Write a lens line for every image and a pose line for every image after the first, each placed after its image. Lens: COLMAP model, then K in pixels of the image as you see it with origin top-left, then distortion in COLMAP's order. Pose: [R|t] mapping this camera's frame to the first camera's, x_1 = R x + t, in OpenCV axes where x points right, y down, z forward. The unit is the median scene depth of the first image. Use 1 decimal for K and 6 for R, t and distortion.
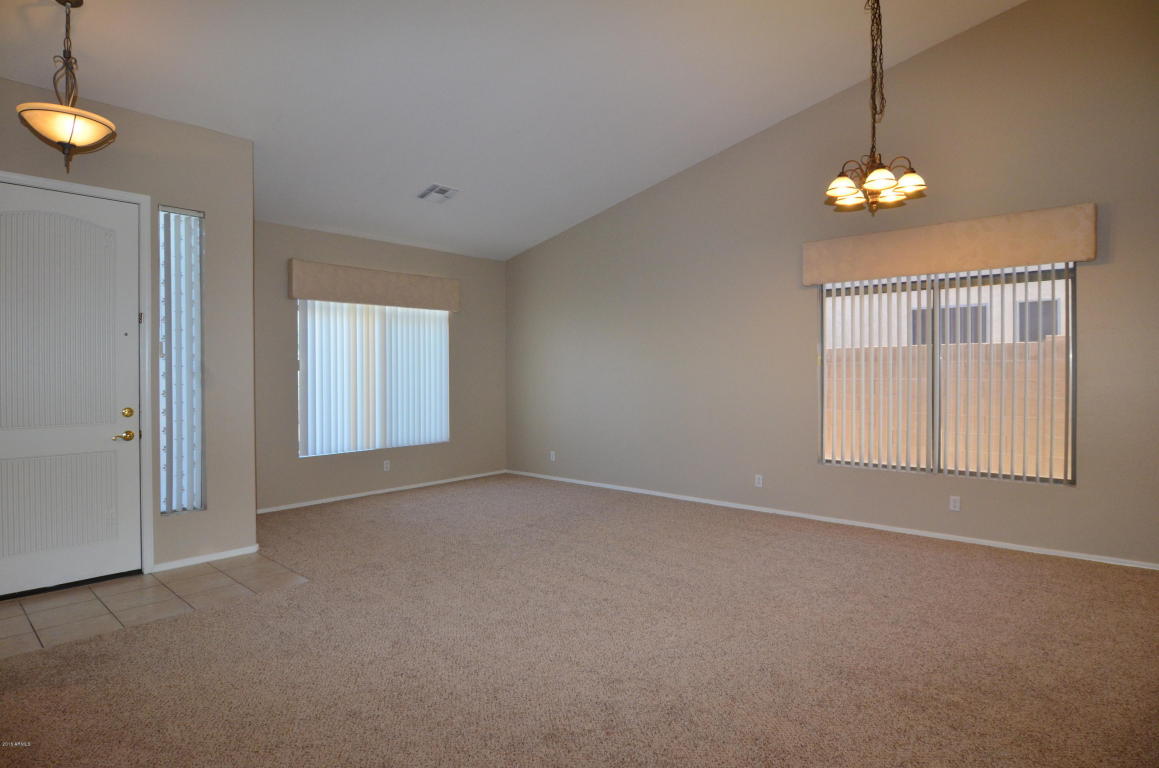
lens RADIAL K [[613.3, 0, 580.4], [0, 613.3, 378.8], [0, 0, 1]] dist [-0.002856, -0.000664]
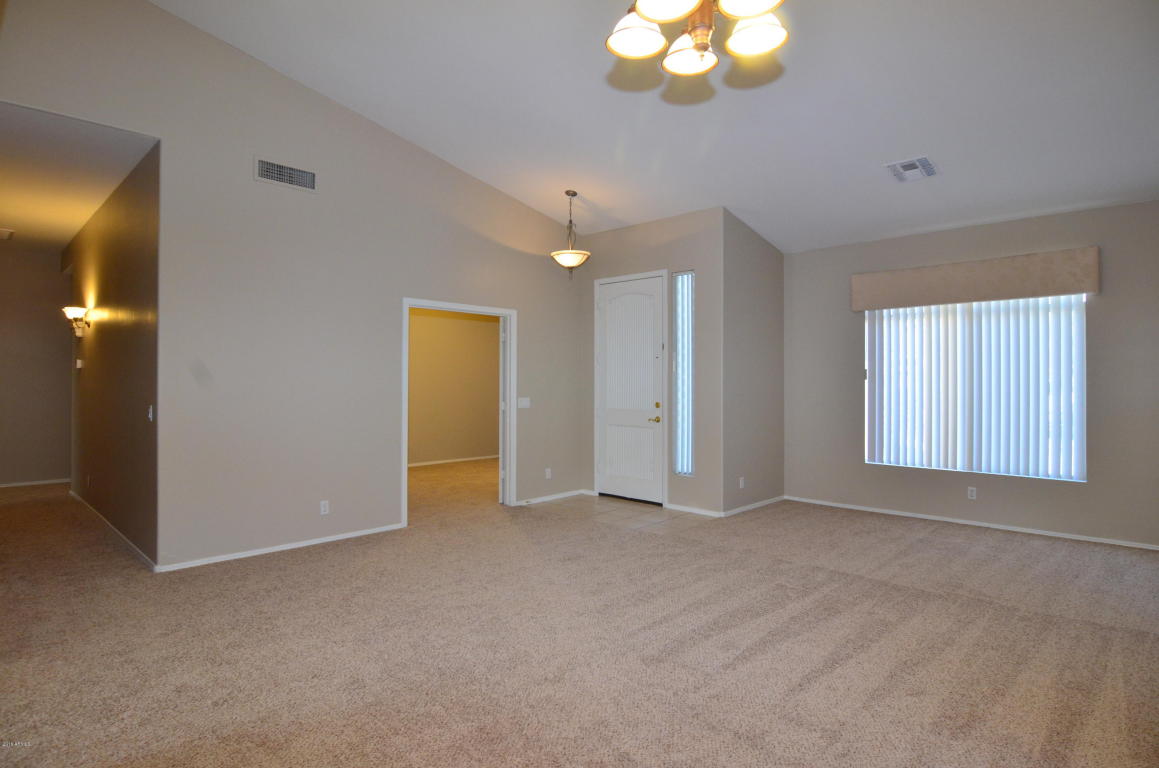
lens RADIAL K [[613.3, 0, 580.1], [0, 613.3, 381.2], [0, 0, 1]] dist [-0.002856, -0.000664]
pose [[-0.016918, 0.005518, -0.999842, 0.546586], [-0.013067, 0.999898, 0.005739, -0.009494], [0.999771, 0.013162, -0.016844, 0.498289]]
